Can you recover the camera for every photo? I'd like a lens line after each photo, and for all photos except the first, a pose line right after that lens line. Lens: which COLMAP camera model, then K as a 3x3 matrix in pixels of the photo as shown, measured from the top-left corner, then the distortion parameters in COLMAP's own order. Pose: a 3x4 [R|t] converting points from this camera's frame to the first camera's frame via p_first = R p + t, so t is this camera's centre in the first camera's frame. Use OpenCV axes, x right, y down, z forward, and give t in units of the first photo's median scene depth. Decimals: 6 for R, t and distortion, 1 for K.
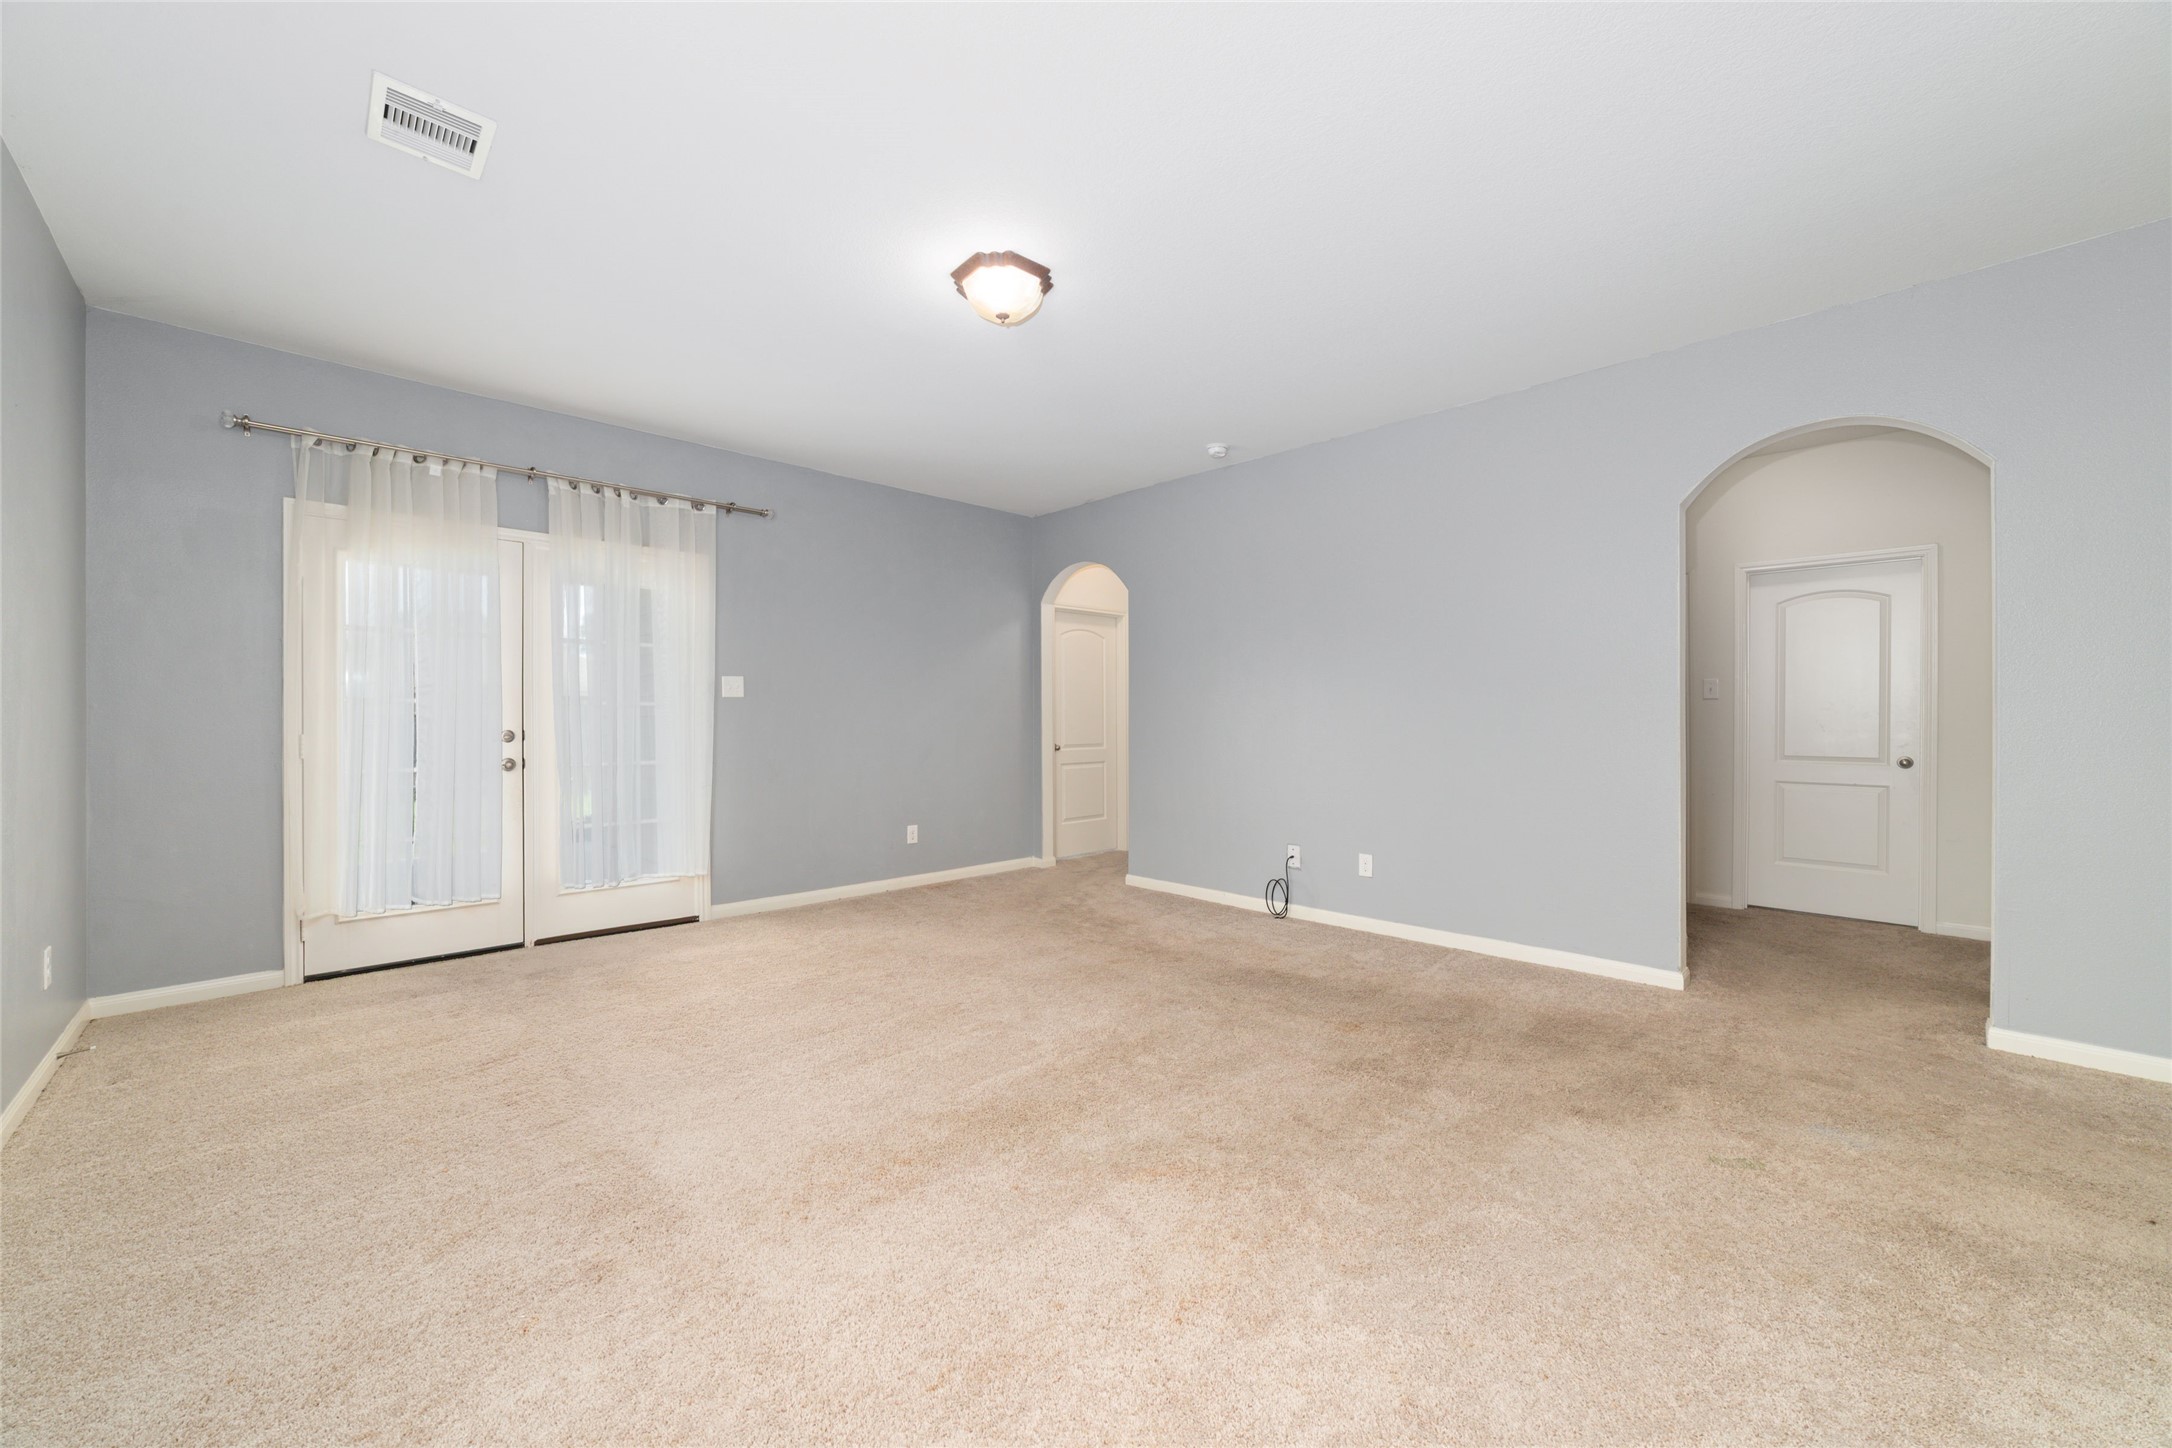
lens RADIAL K [[832.8, 0, 1092.5], [0, 832.8, 729.0], [0, 0, 1]] dist [-0.010702, 0.002370]
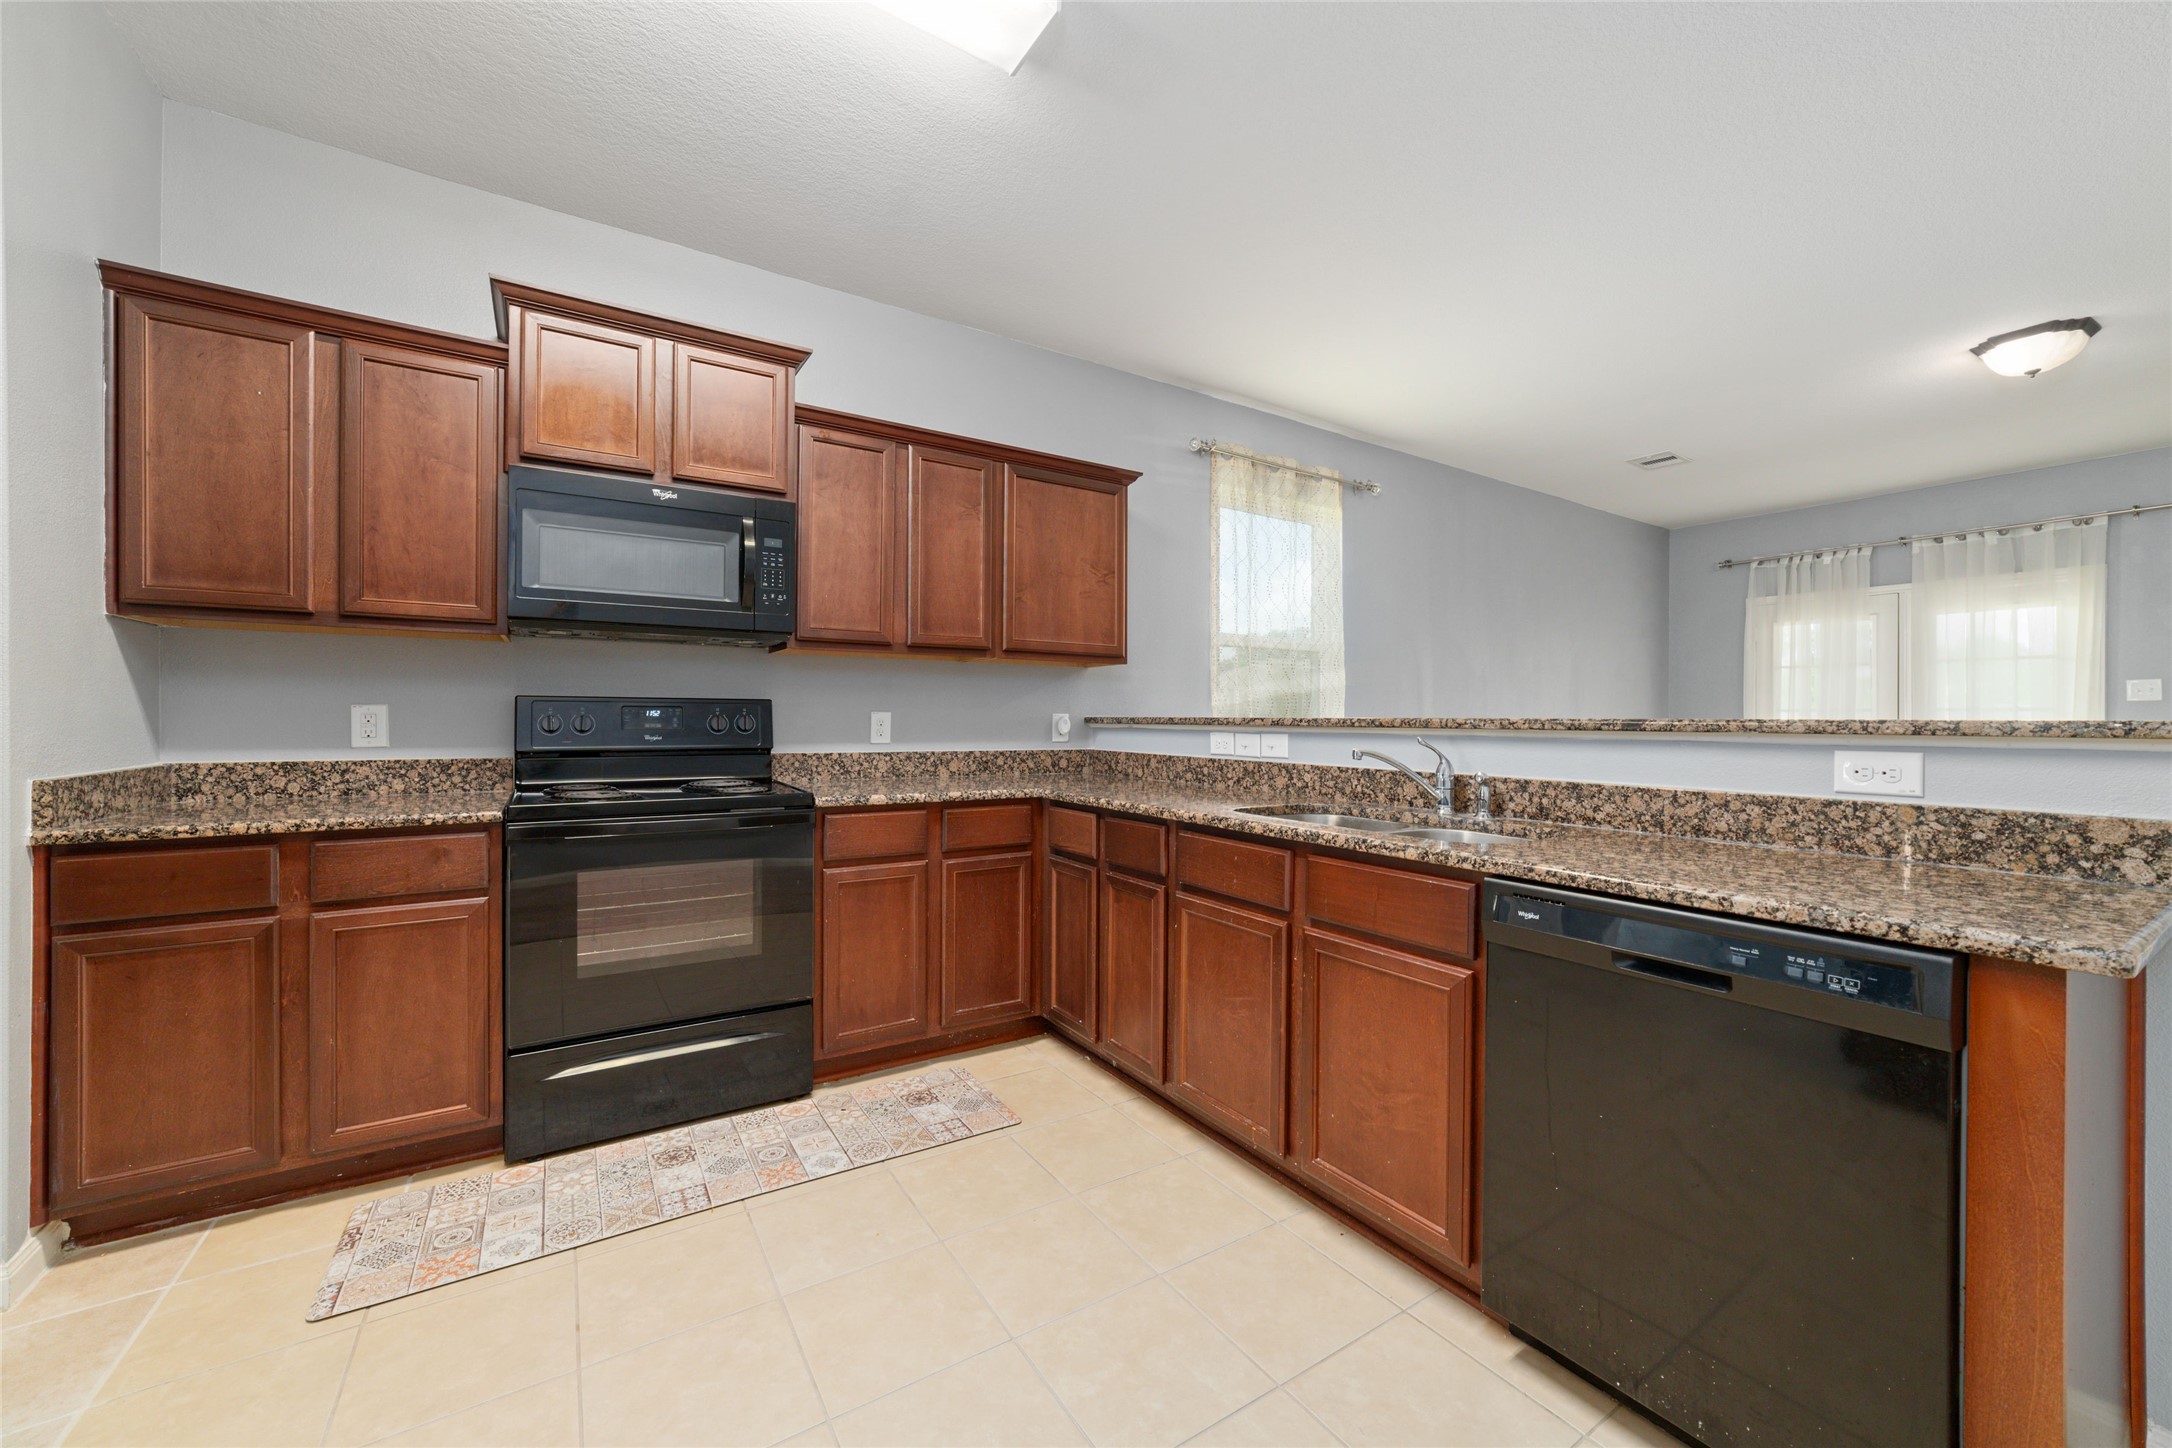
lens RADIAL K [[832.8, 0, 1086.4], [0, 832.8, 720.9], [0, 0, 1]] dist [-0.010702, 0.002370]
pose [[-0.197501, -0.001321, -0.980302, 0.888063], [-0.013967, 0.999901, 0.001467, 0.000575], [0.980203, 0.013982, -0.197499, -0.030827]]
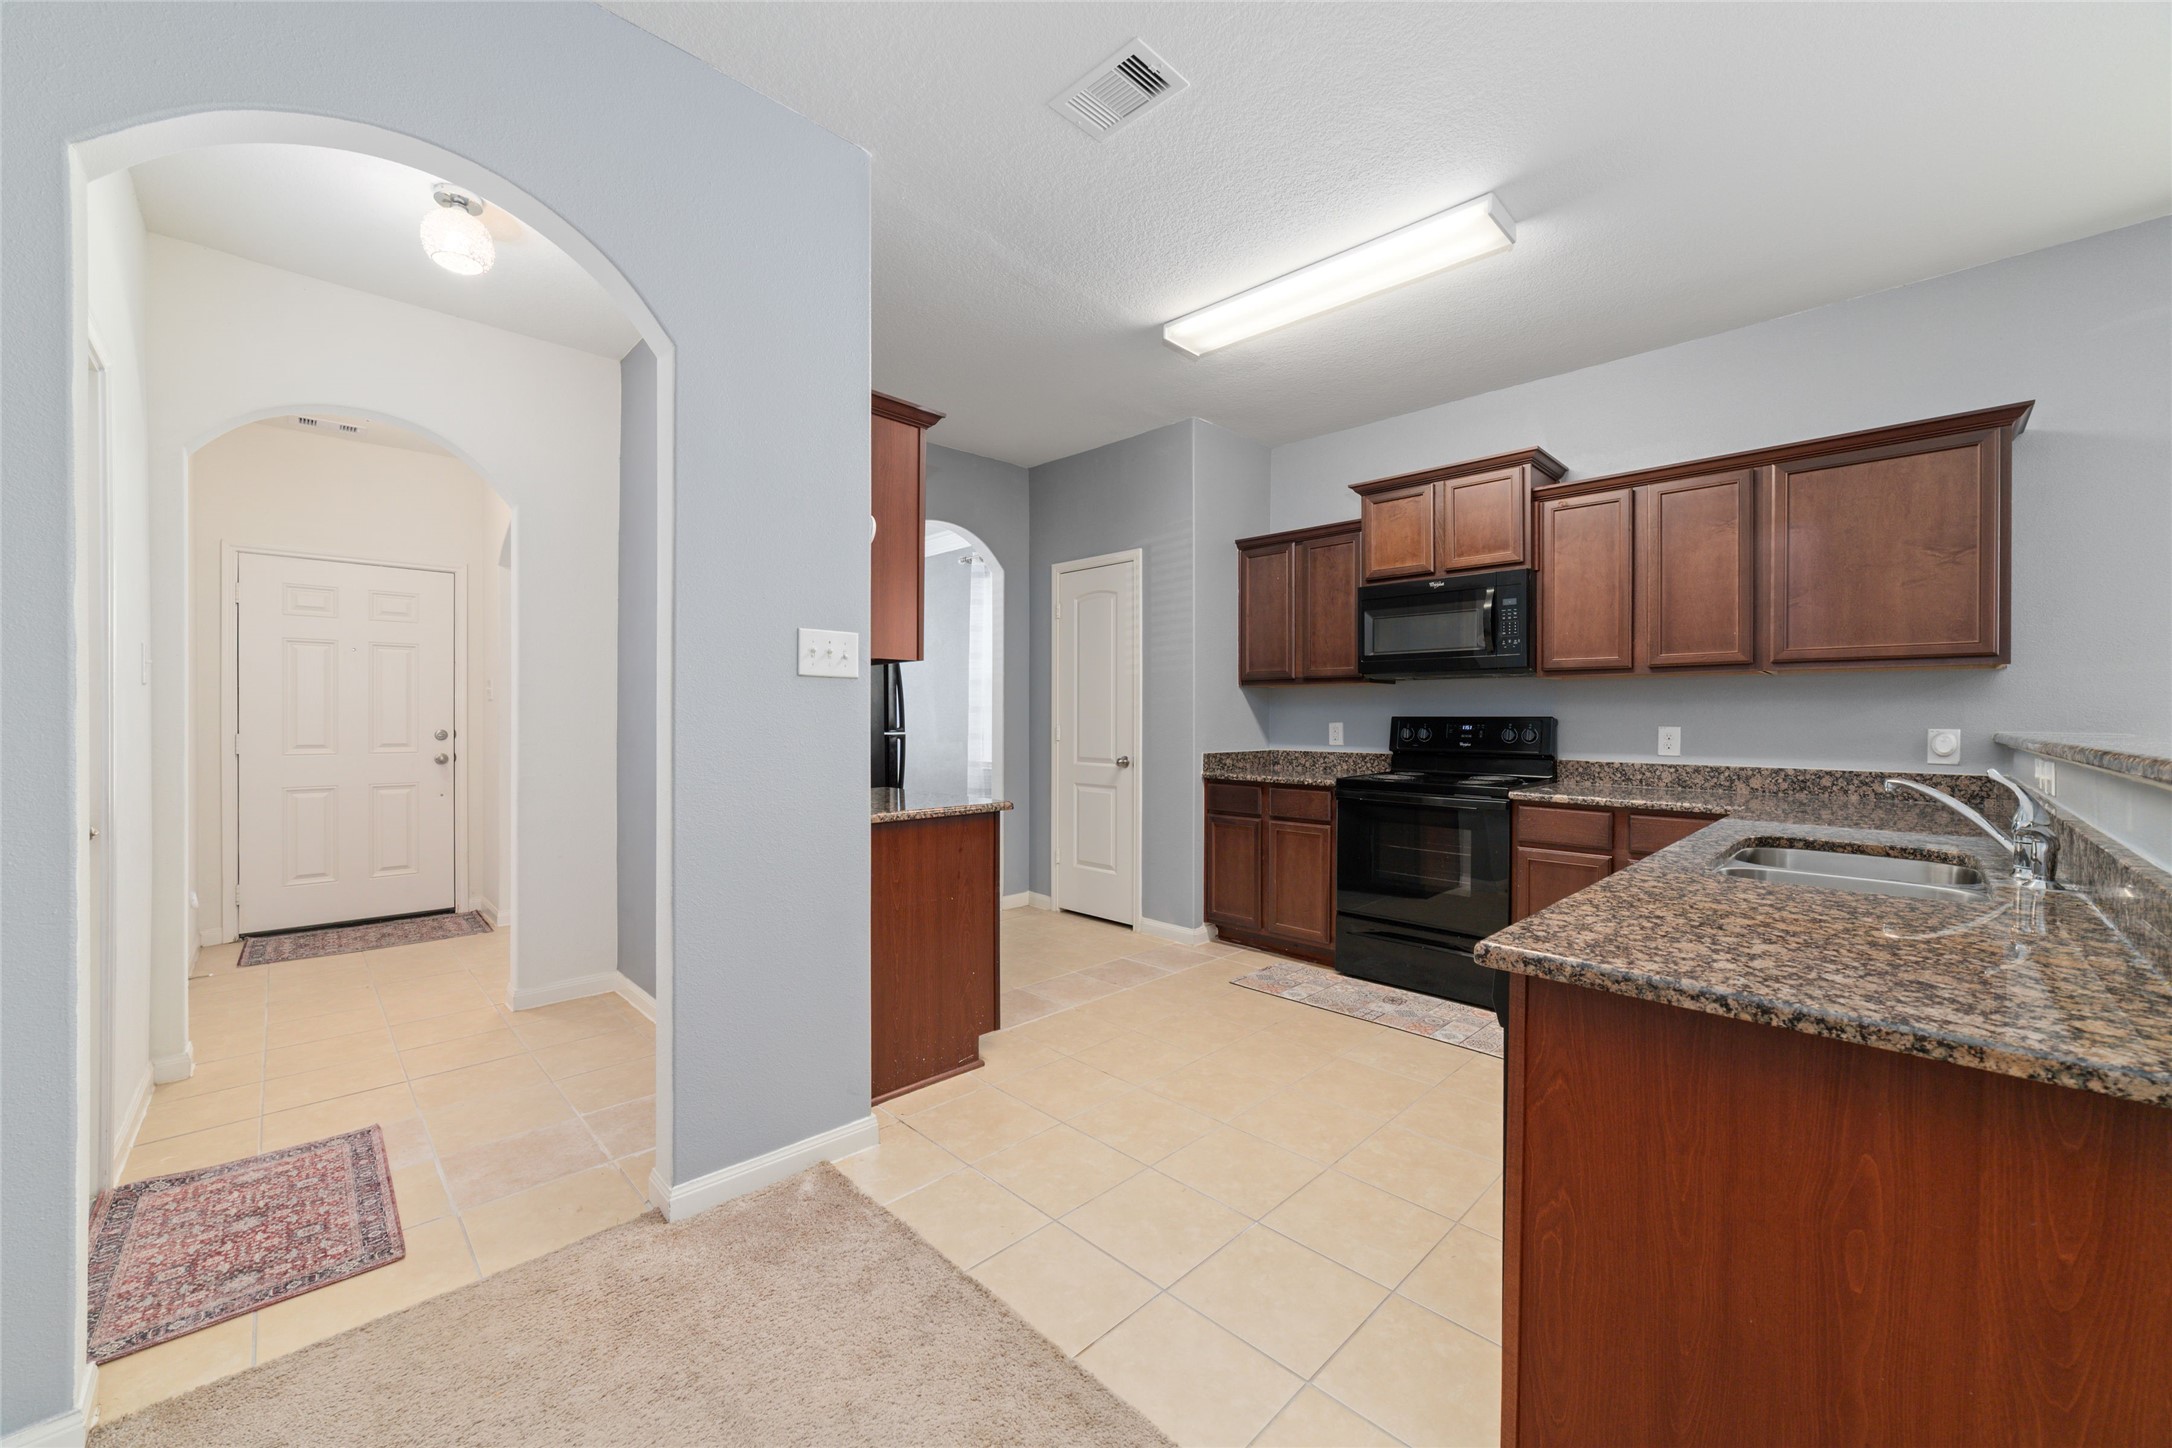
lens RADIAL K [[832.8, 0, 1092.3], [0, 832.8, 721.7], [0, 0, 1]] dist [-0.010702, 0.002370]
pose [[-0.999947, -0.005798, -0.008533, 0.751619], [-0.005911, 0.999894, 0.013269, -0.016306], [0.008455, 0.013318, -0.999876, 0.447896]]
